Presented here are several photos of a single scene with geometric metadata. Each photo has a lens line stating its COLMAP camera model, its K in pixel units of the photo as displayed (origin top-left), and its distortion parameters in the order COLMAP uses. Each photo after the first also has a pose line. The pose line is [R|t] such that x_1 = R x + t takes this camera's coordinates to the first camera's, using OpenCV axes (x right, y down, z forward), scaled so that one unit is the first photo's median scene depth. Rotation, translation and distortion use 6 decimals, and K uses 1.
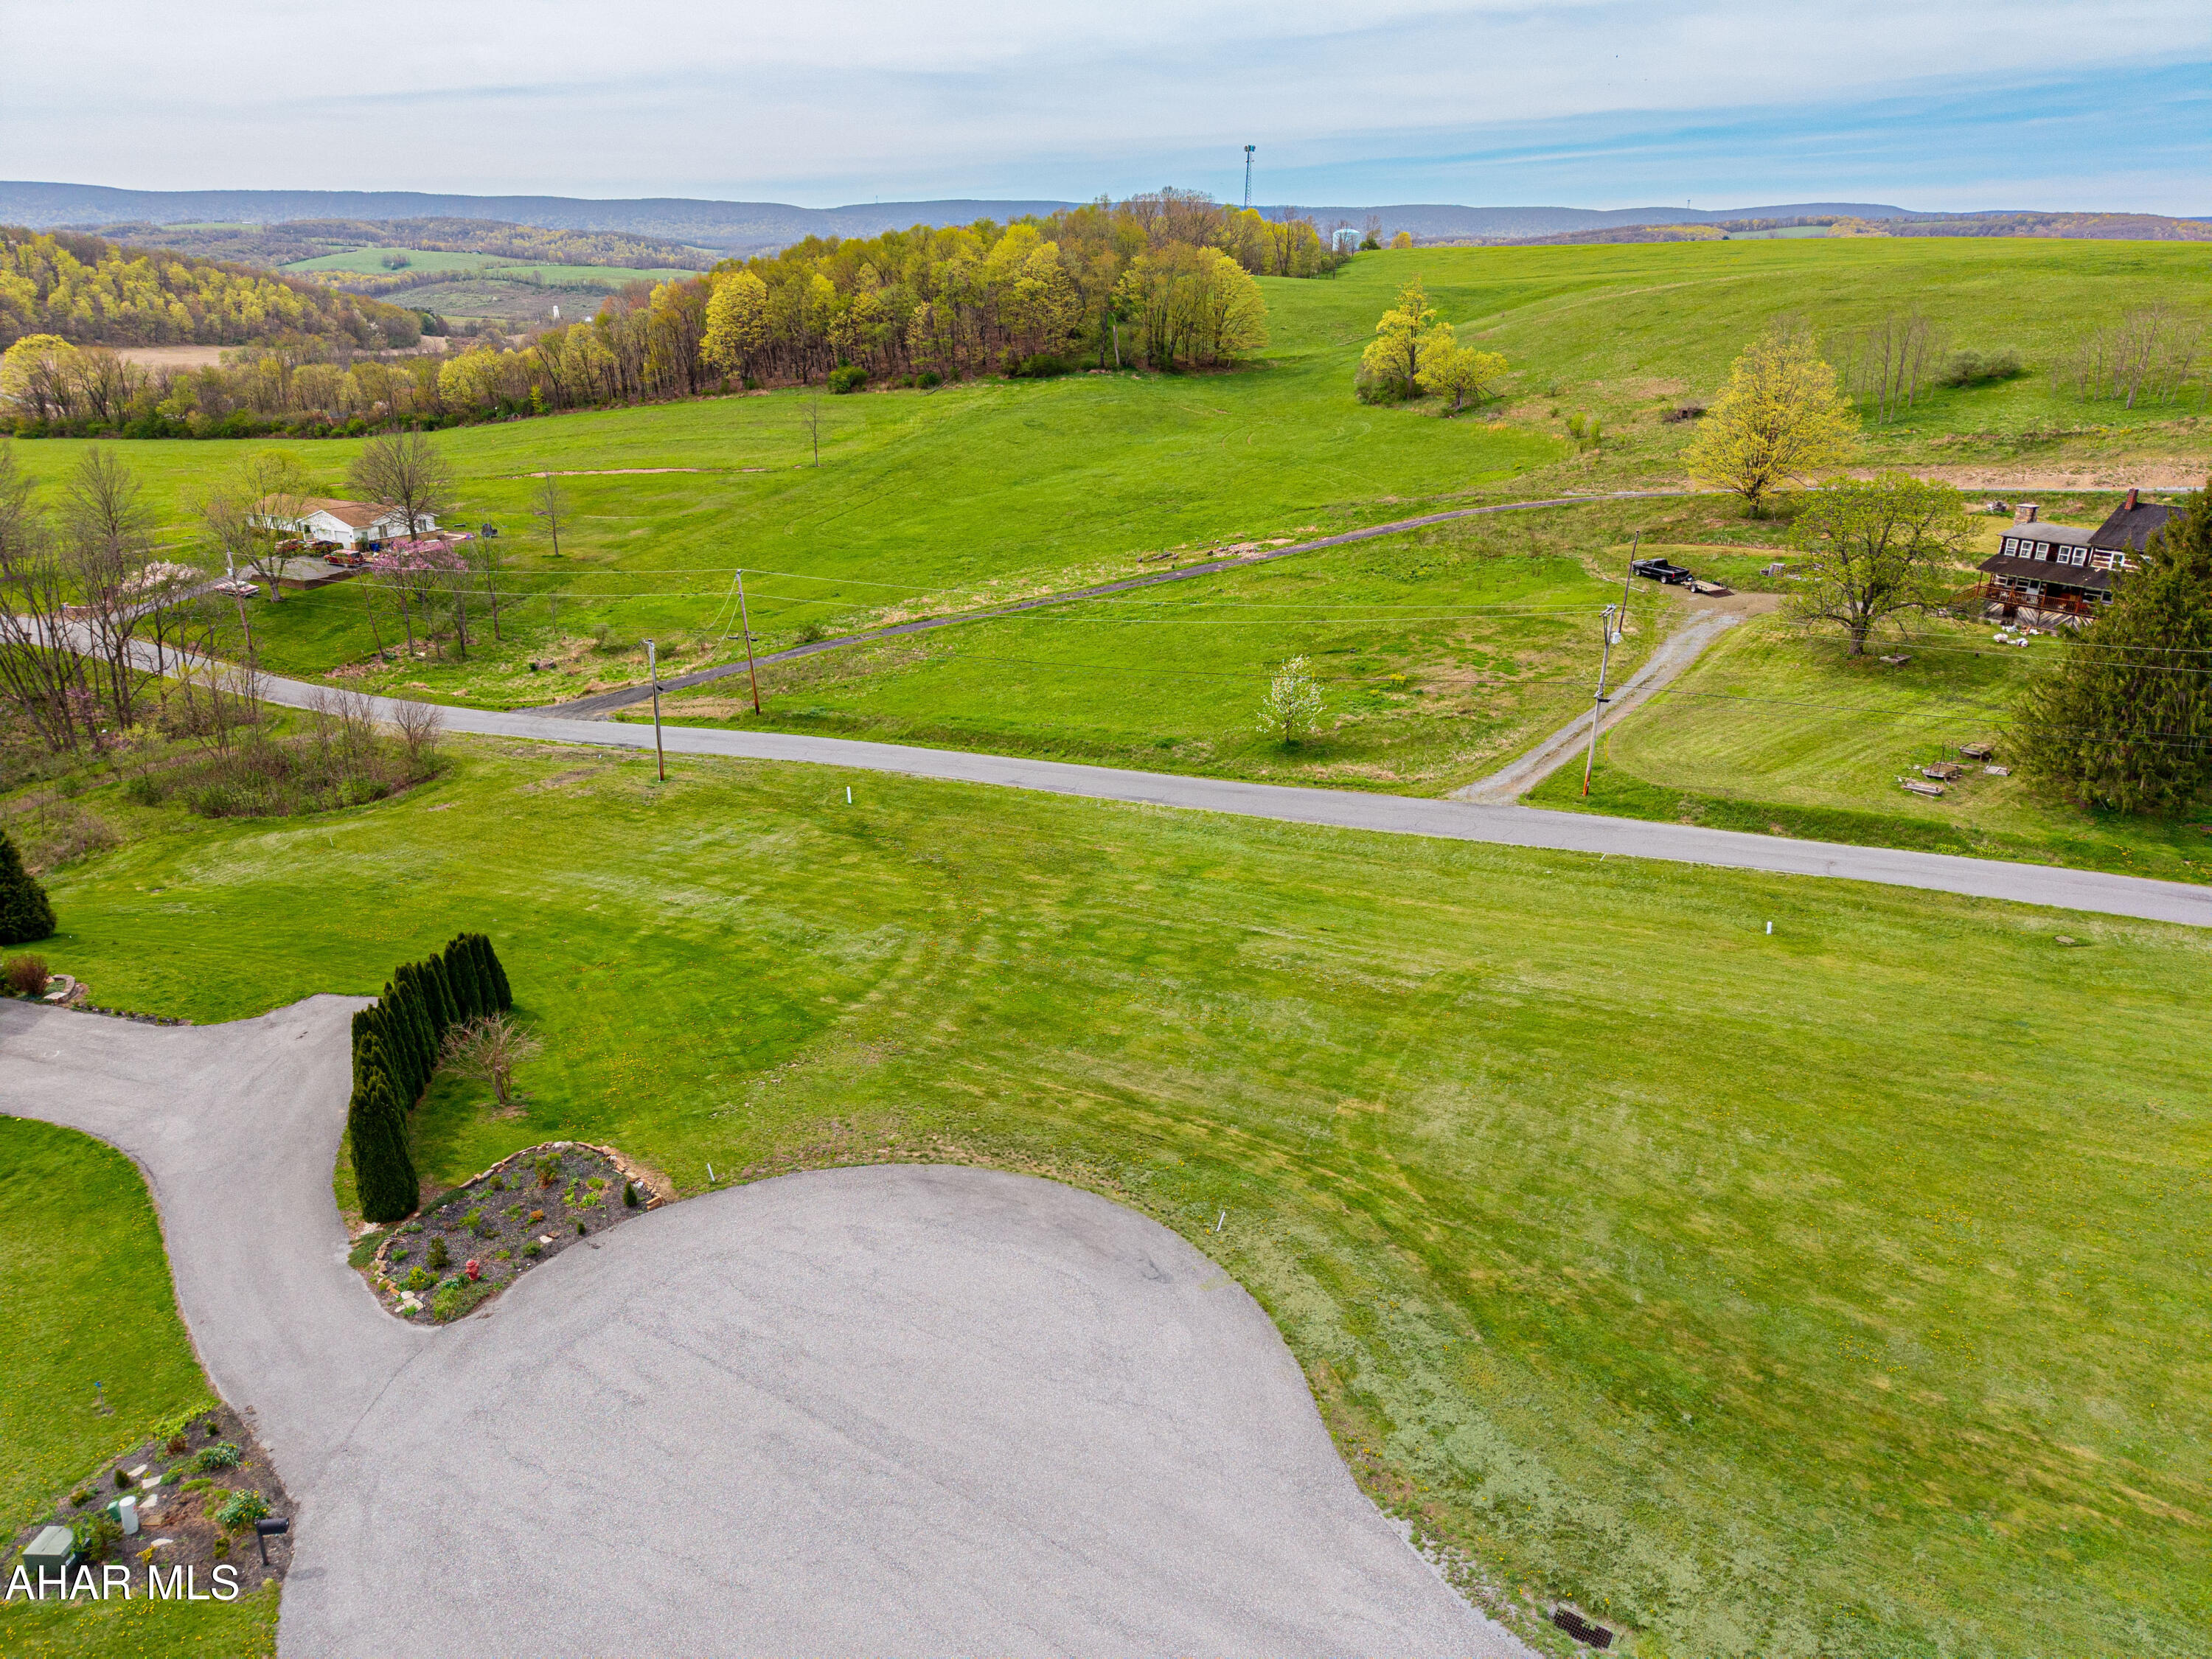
lens RADIAL K [[1503.5, 0, 1110.1], [0, 1503.5, 822.5], [0, 0, 1]] dist [0.003389, 0.000909]
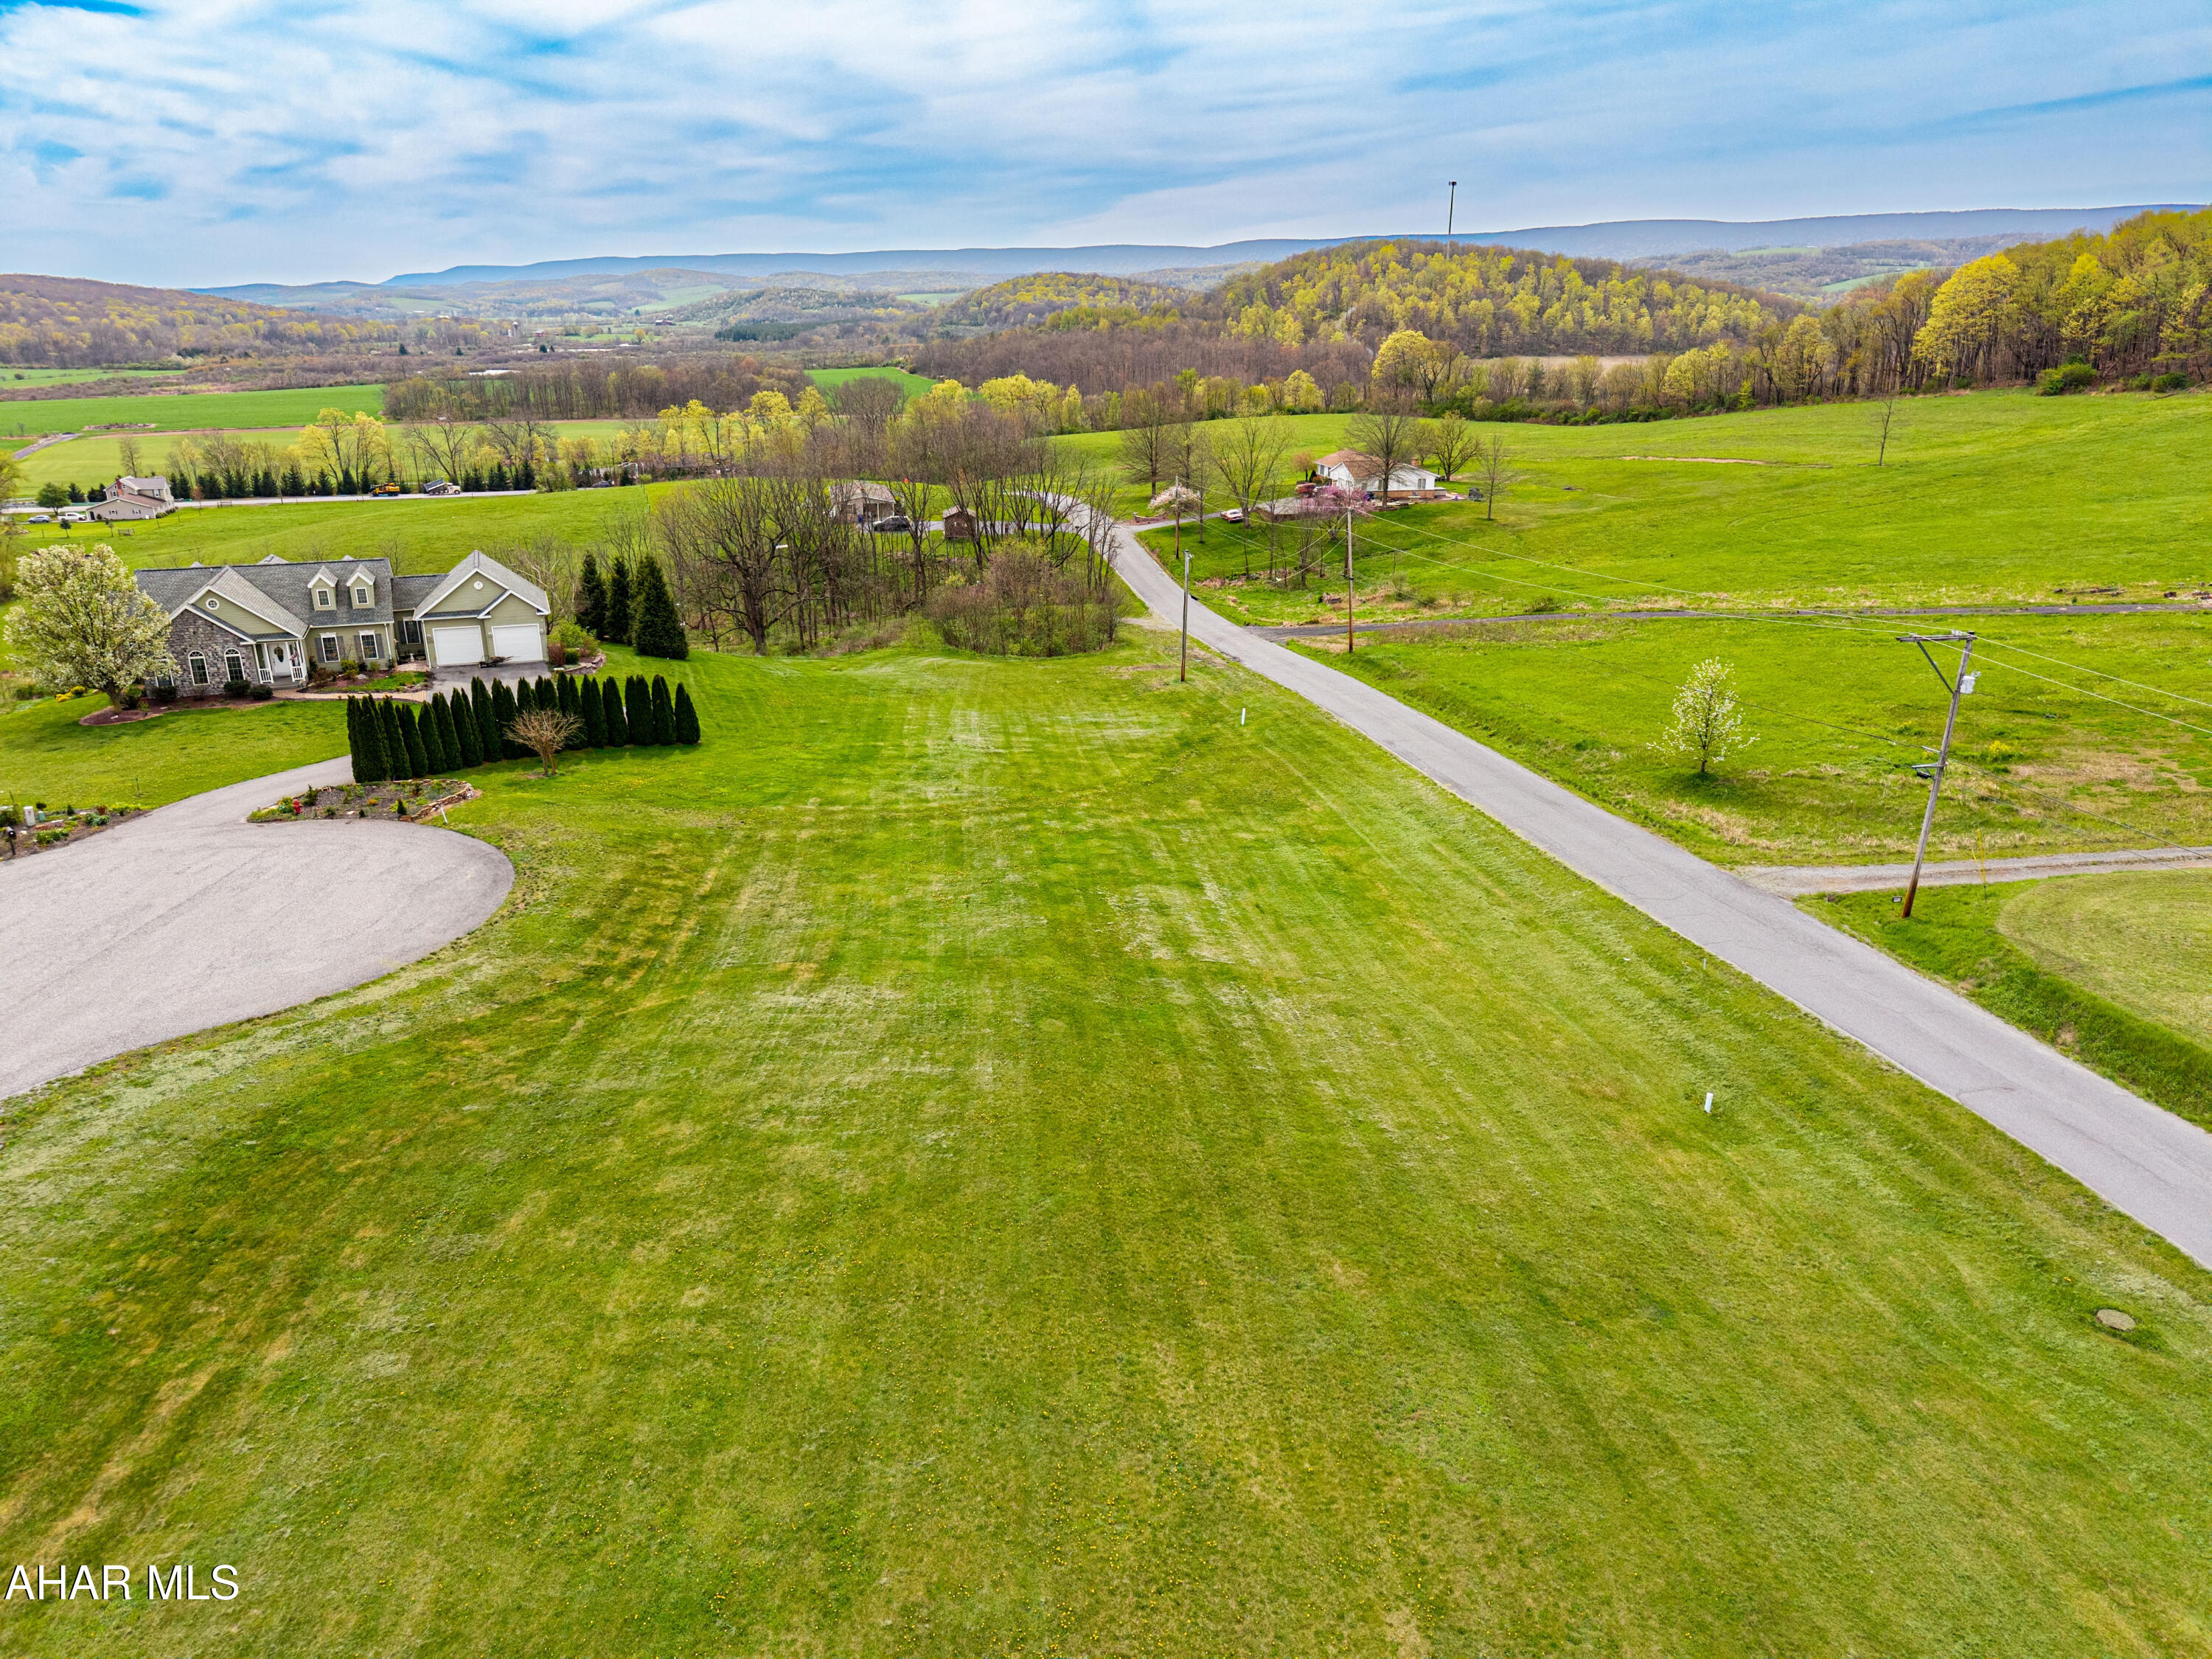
lens RADIAL K [[1503.5, 0, 1094.1], [0, 1503.5, 836.9], [0, 0, 1]] dist [0.003389, 0.000909]
pose [[0.588168, 0.258992, -0.766147, 0.208170], [-0.264562, 0.956830, 0.120348, -0.013000], [0.764242, 0.131909, 0.631296, 0.104776]]
